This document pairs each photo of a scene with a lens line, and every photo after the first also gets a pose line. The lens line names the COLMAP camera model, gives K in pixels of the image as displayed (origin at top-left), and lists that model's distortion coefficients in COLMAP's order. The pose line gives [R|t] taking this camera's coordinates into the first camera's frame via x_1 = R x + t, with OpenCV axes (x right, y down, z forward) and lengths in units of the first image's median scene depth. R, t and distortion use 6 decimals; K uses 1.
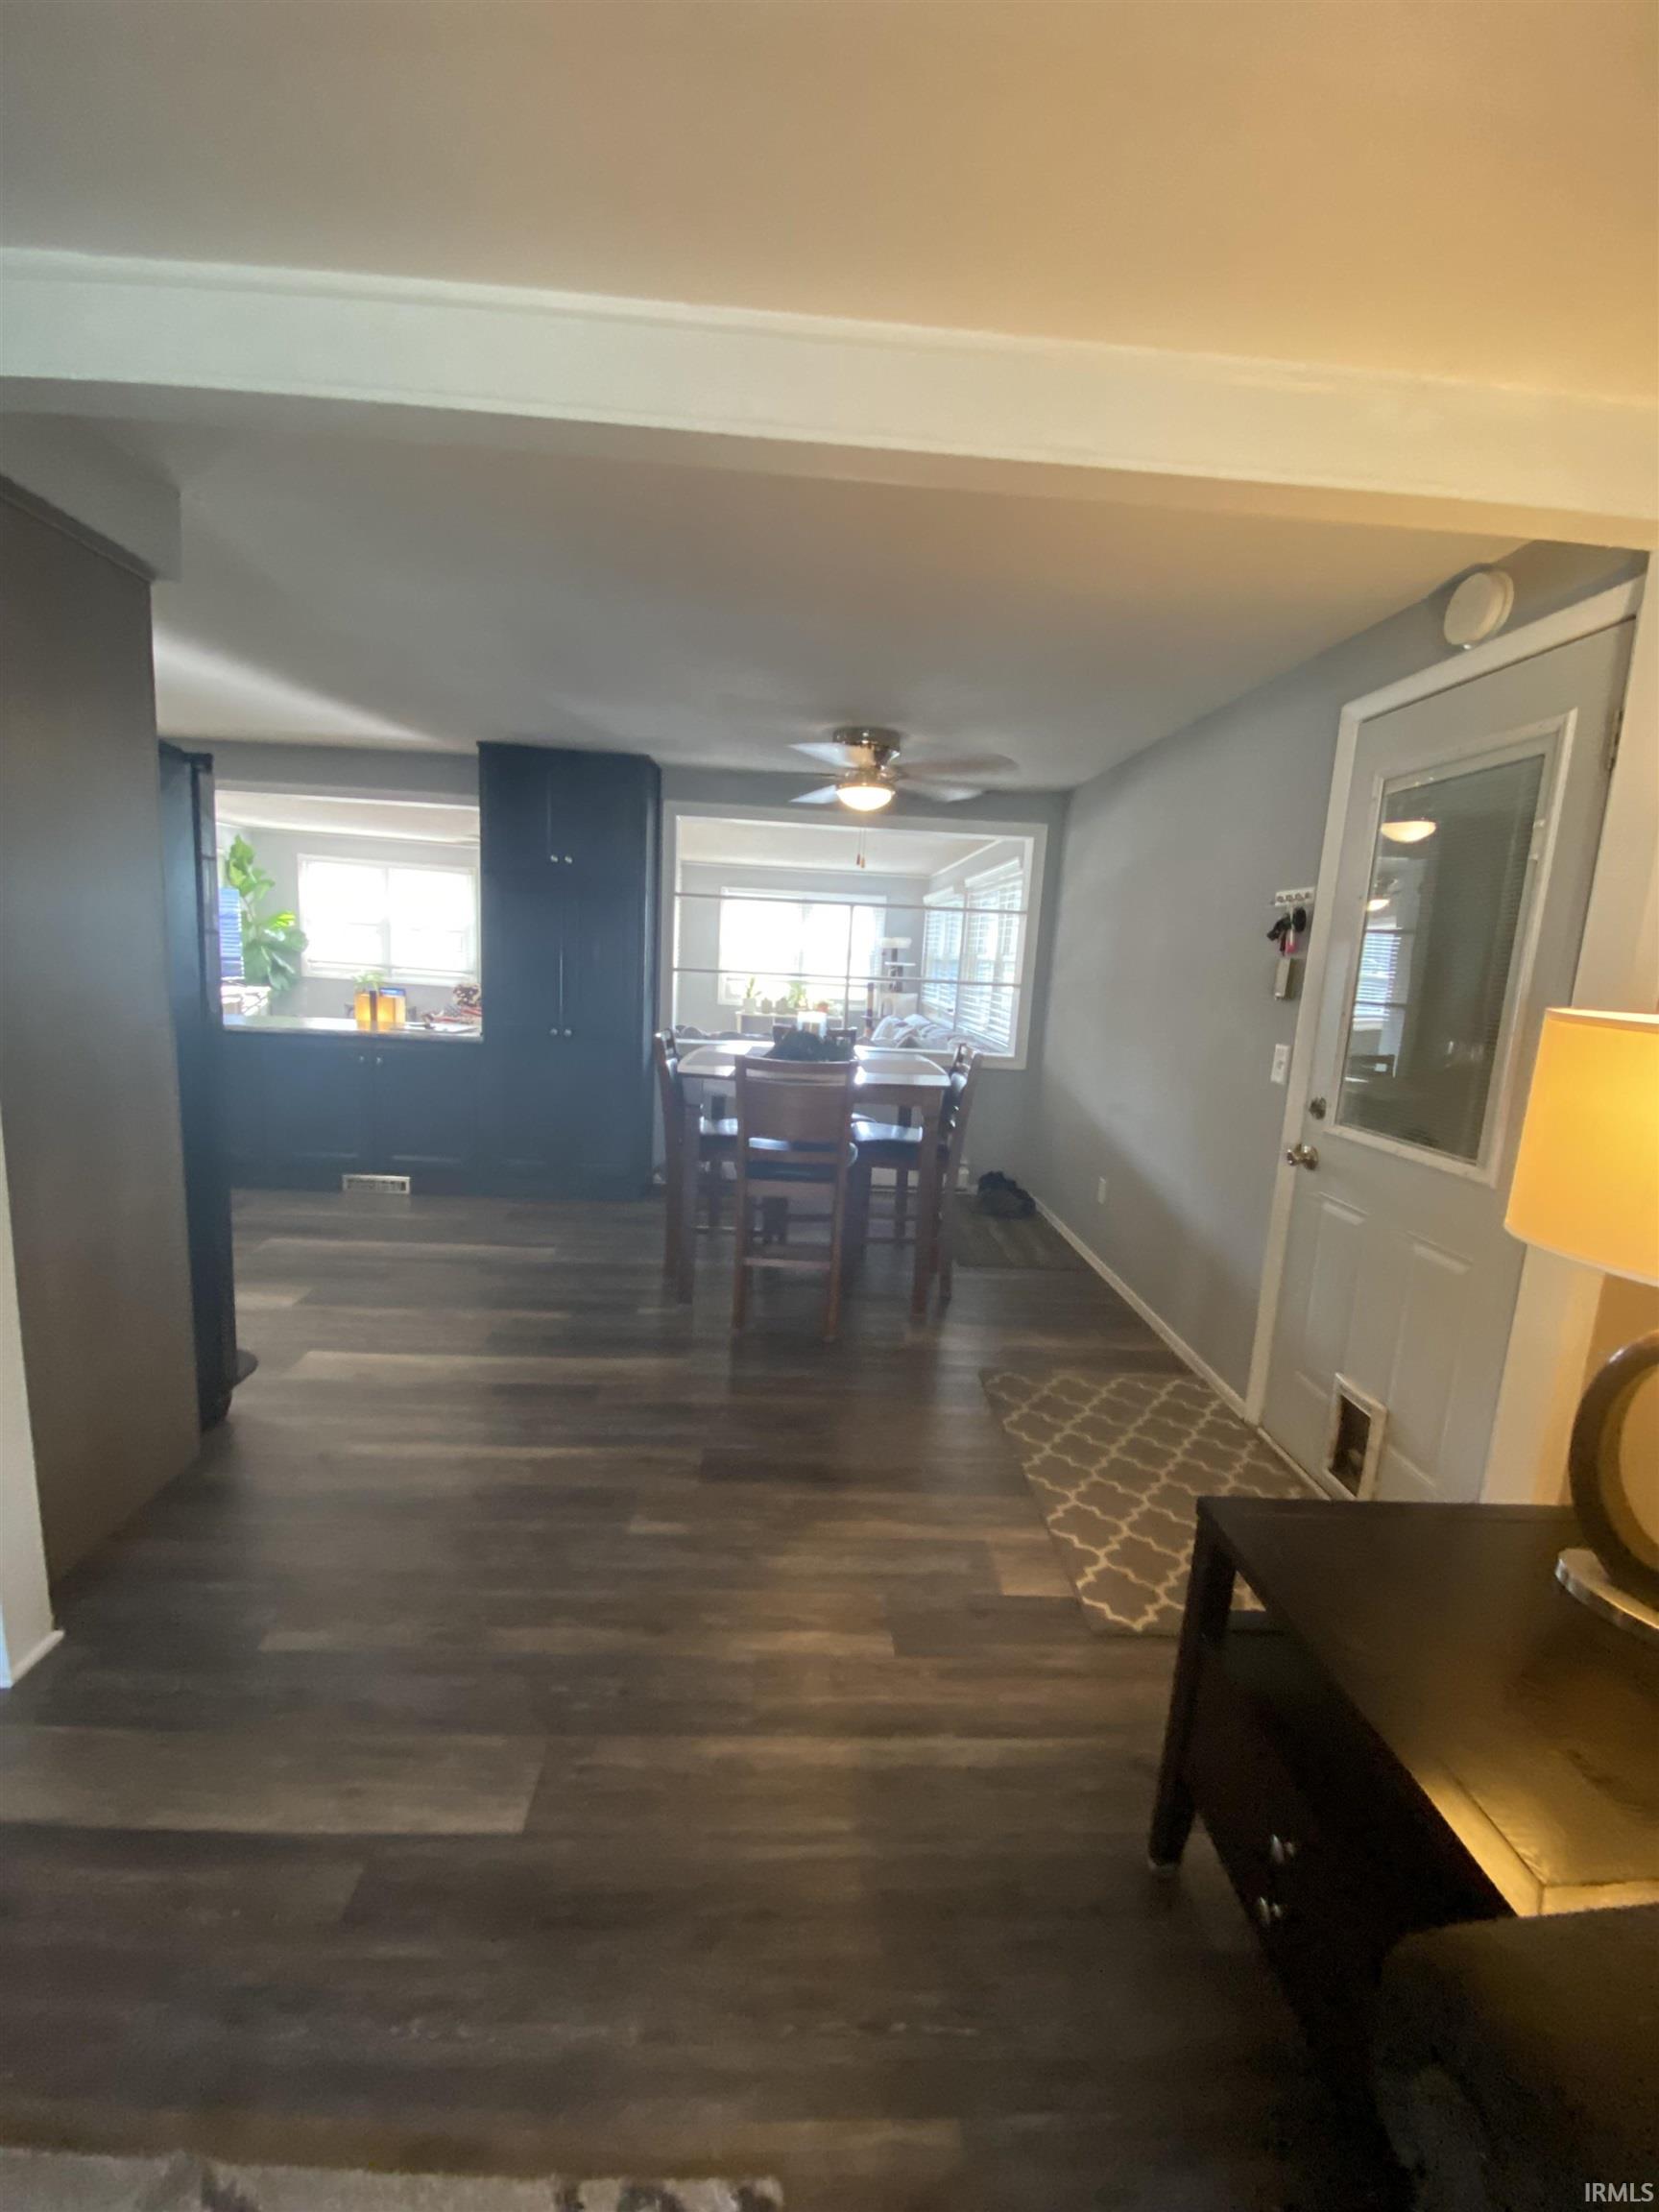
lens RADIAL K [[893.2, 0, 829.7], [0, 893.2, 1109.9], [0, 0, 1]] dist [0.024828, -0.018273]
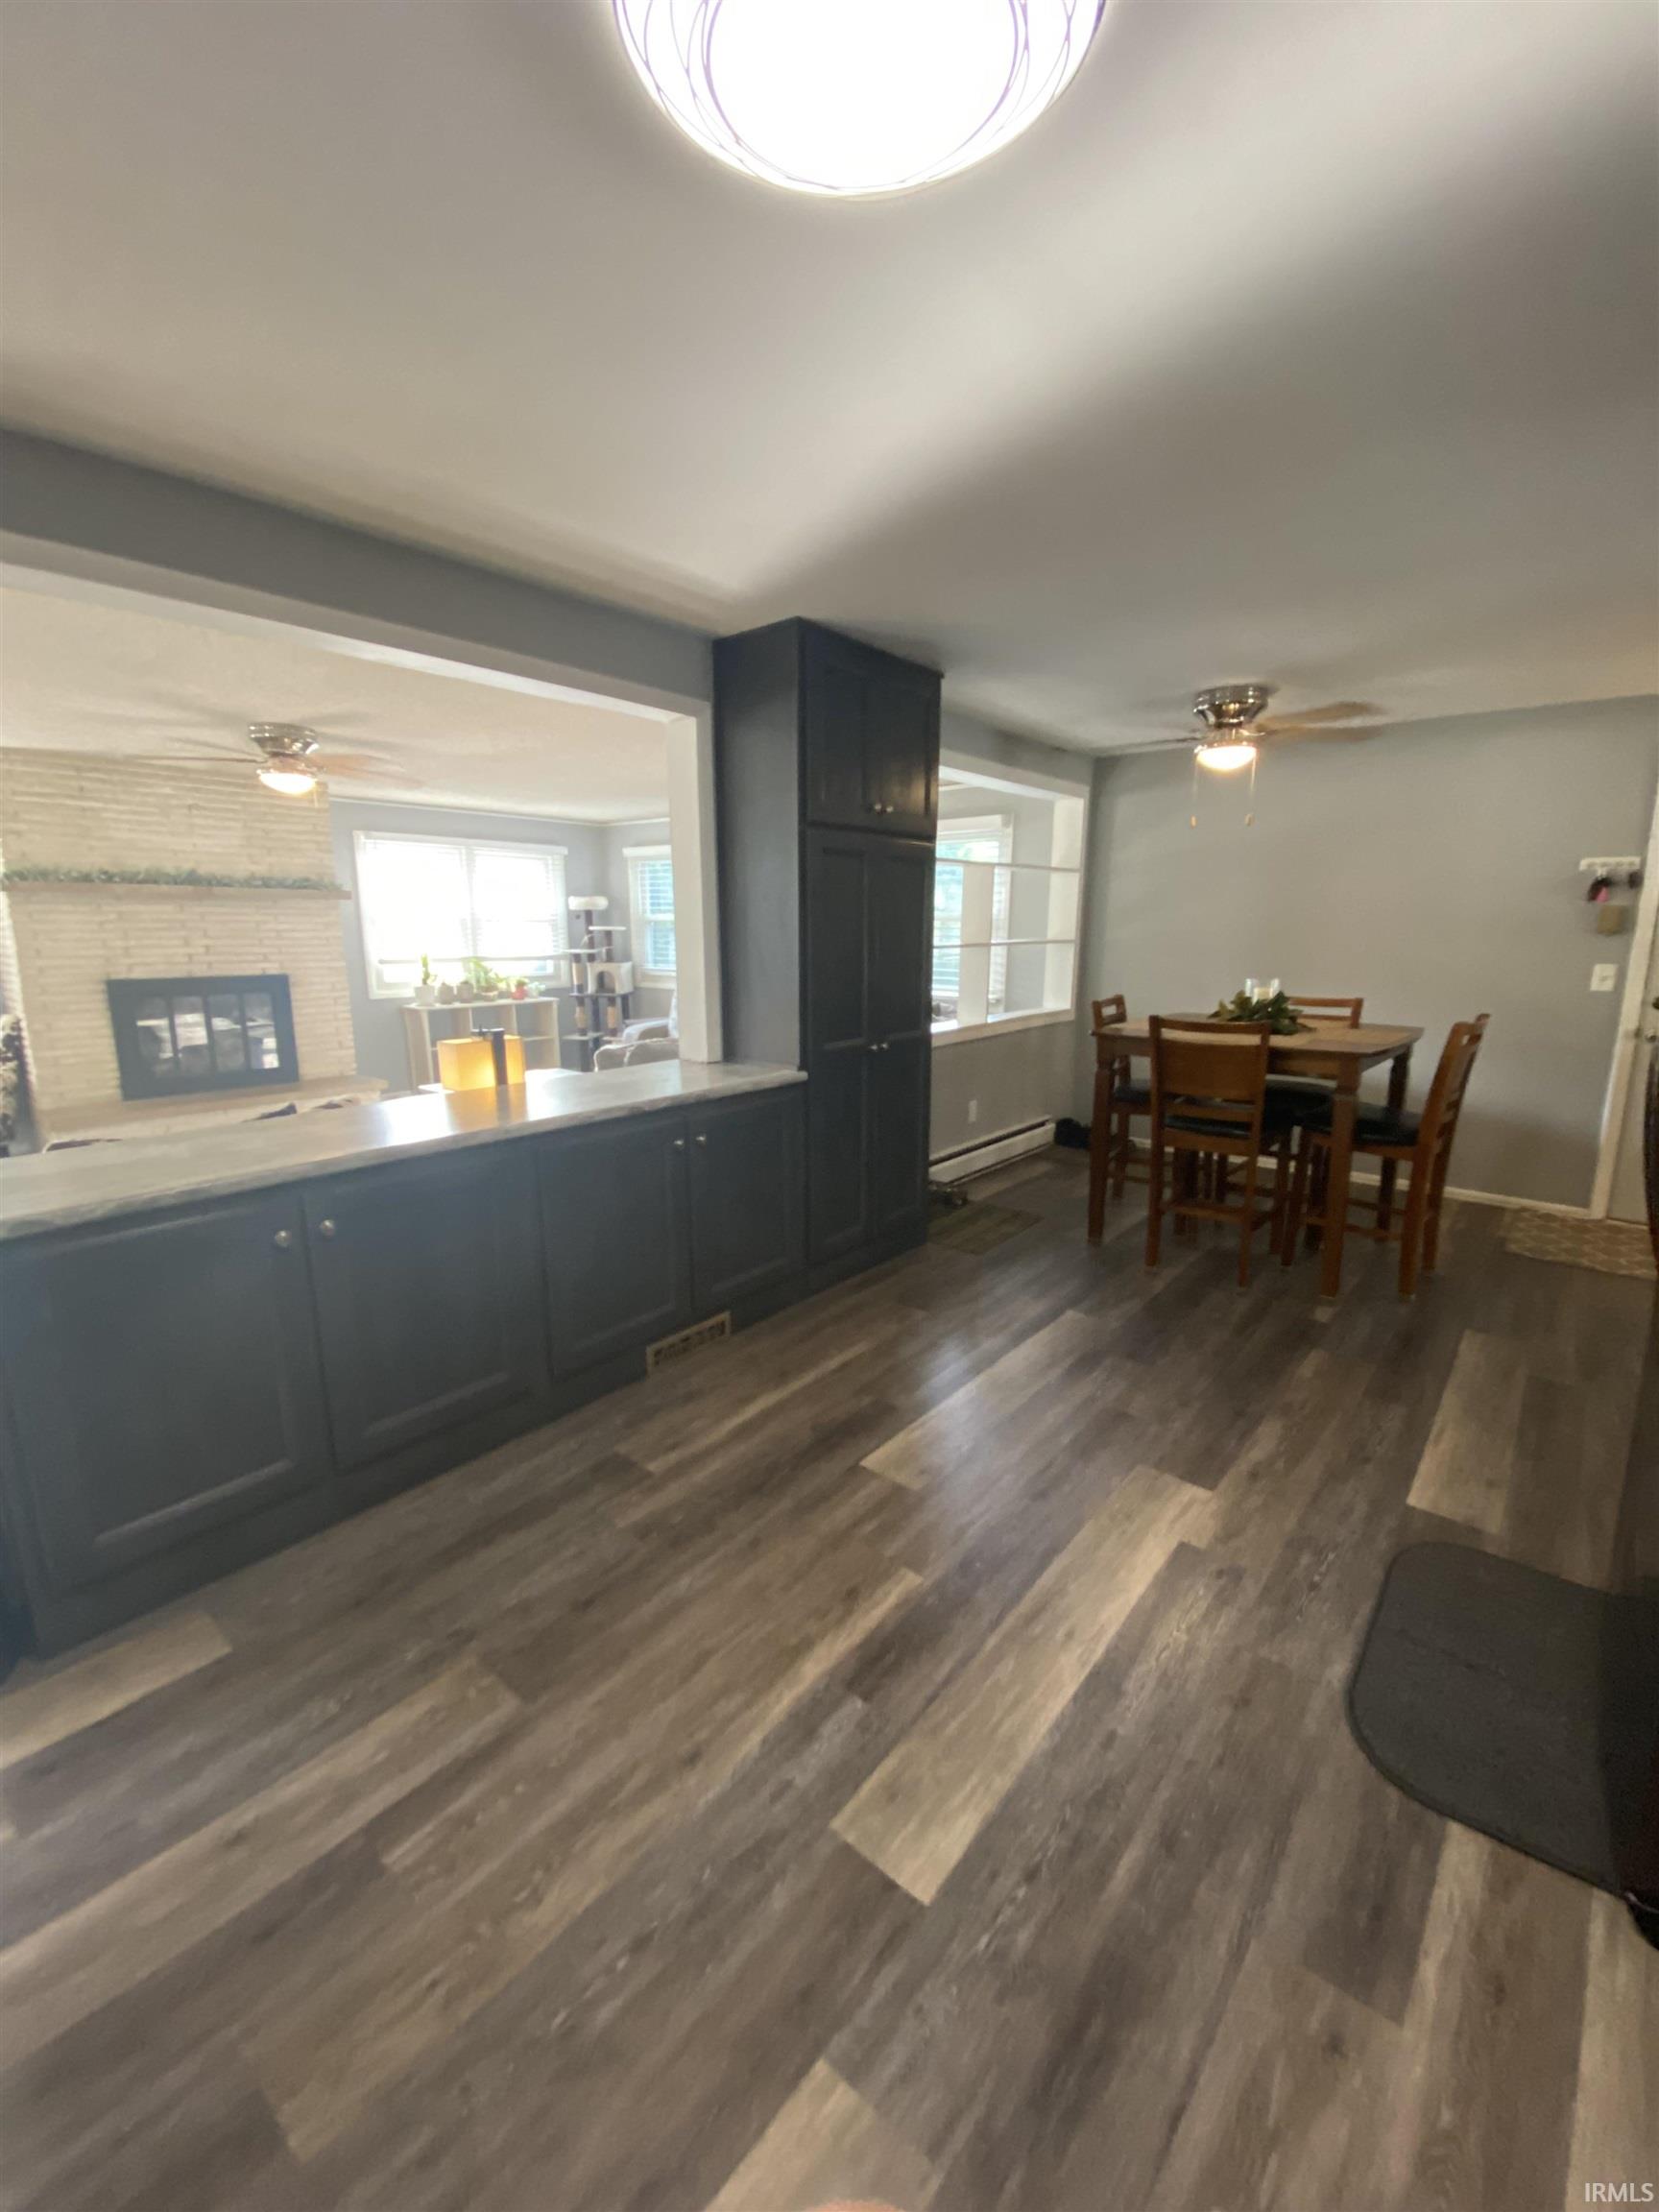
lens RADIAL K [[893.2, 0, 829.6], [0, 893.2, 1104.2], [0, 0, 1]] dist [0.024828, -0.018273]
pose [[0.682783, -0.197361, 0.703460, -0.448324], [0.160157, 0.979837, 0.119451, -0.070966], [-0.712852, 0.031105, 0.700625, 0.270343]]
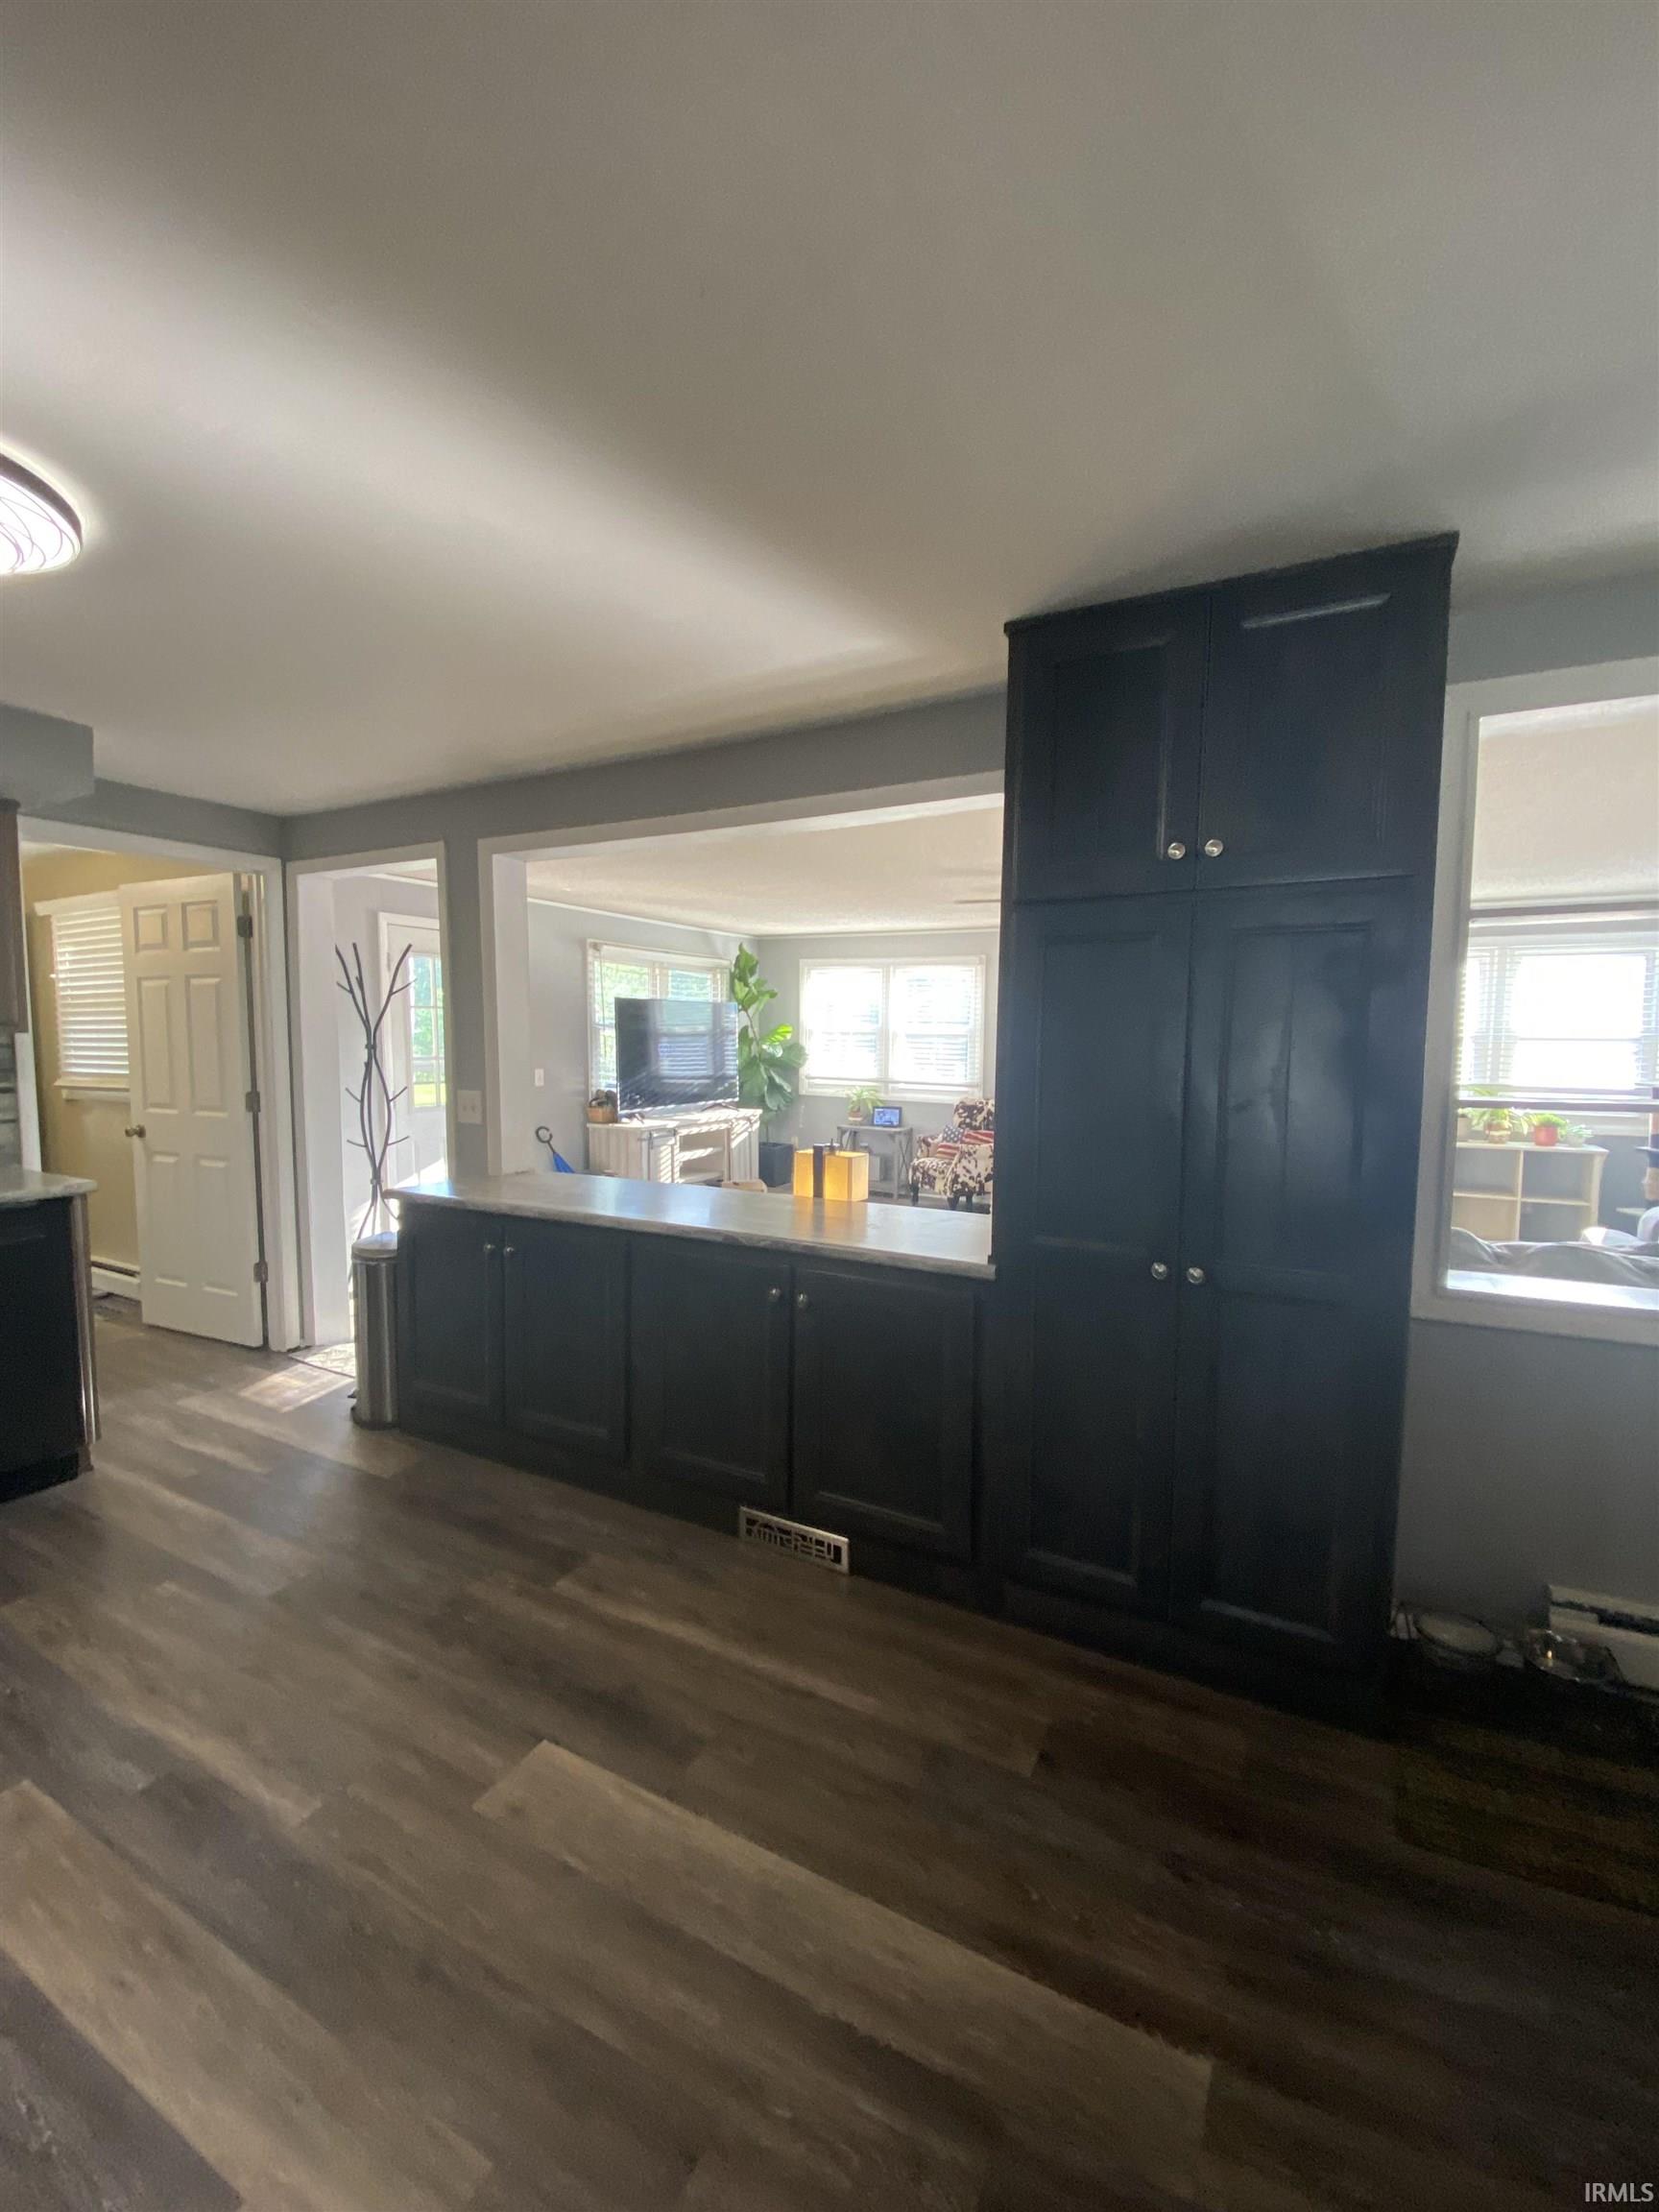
lens RADIAL K [[893.2, 0, 835.0], [0, 893.2, 1106.1], [0, 0, 1]] dist [0.024828, -0.018273]
pose [[0.859530, -0.010986, -0.510967, -0.118000], [-0.043846, 0.994498, -0.095138, -0.060909], [0.509201, 0.104177, 0.854319, 0.295571]]
